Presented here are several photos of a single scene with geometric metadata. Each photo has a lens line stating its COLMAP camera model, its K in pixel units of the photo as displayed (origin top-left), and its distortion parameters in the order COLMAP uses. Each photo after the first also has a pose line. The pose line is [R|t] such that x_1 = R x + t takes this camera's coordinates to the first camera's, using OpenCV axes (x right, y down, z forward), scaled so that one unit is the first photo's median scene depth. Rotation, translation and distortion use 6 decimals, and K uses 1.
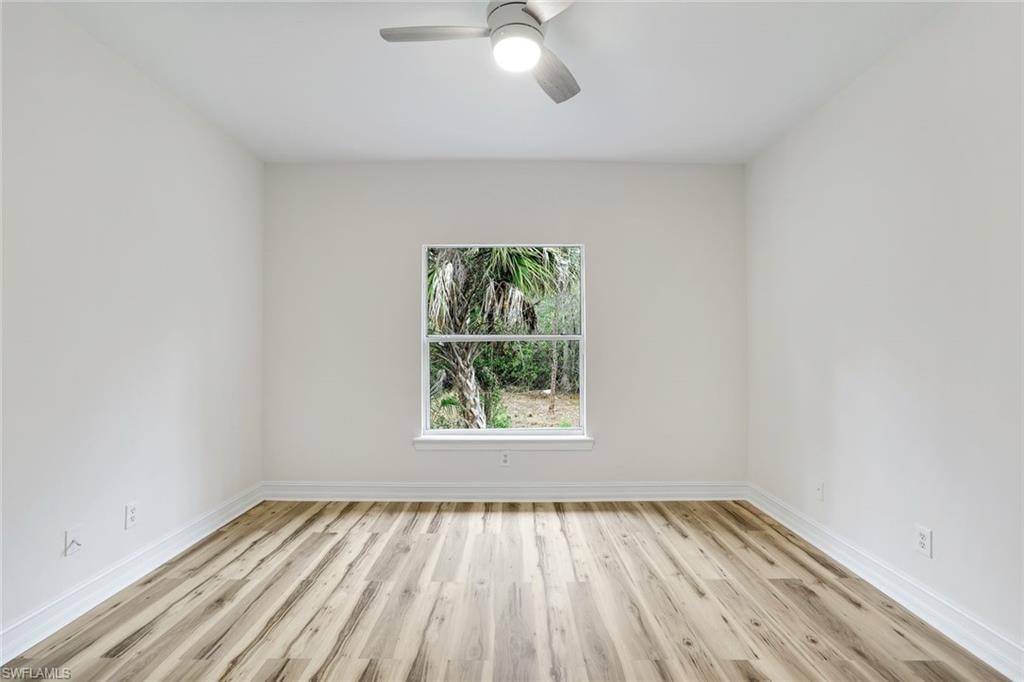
lens RADIAL K [[446.5, 0, 509.1], [0, 446.5, 338.2], [0, 0, 1]] dist [-0.026826, 0.008683]
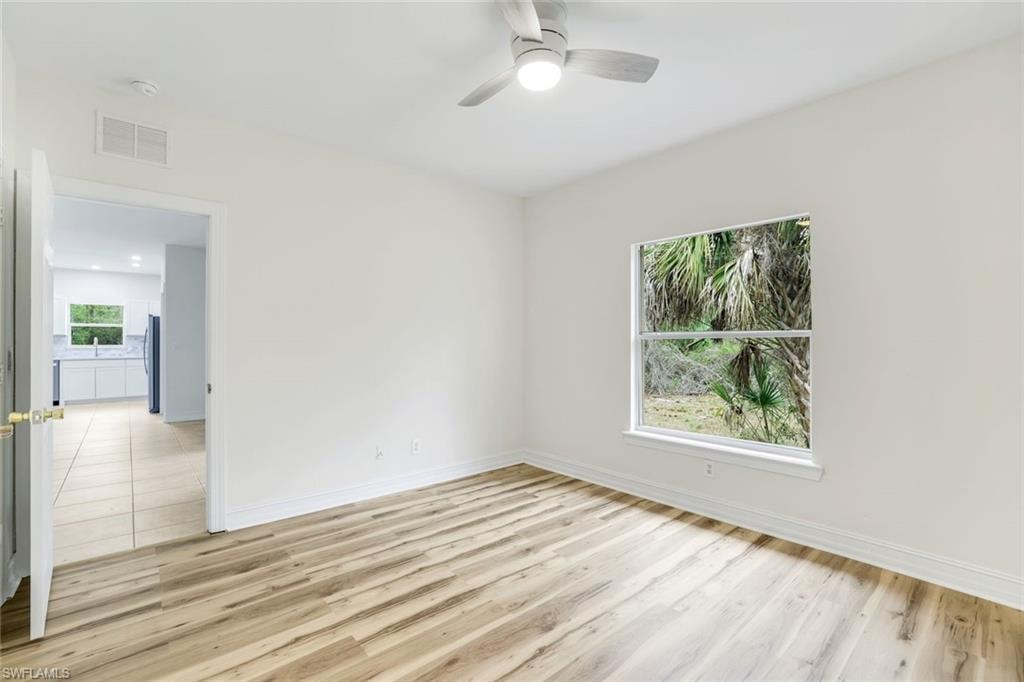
lens RADIAL K [[446.5, 0, 507.7], [0, 446.5, 337.5], [0, 0, 1]] dist [-0.026826, 0.008683]
pose [[0.657728, -0.008968, -0.753202, 0.443601], [0.014056, 0.999901, 0.000370, -0.000508], [0.753125, -0.010830, 0.657789, 0.124645]]
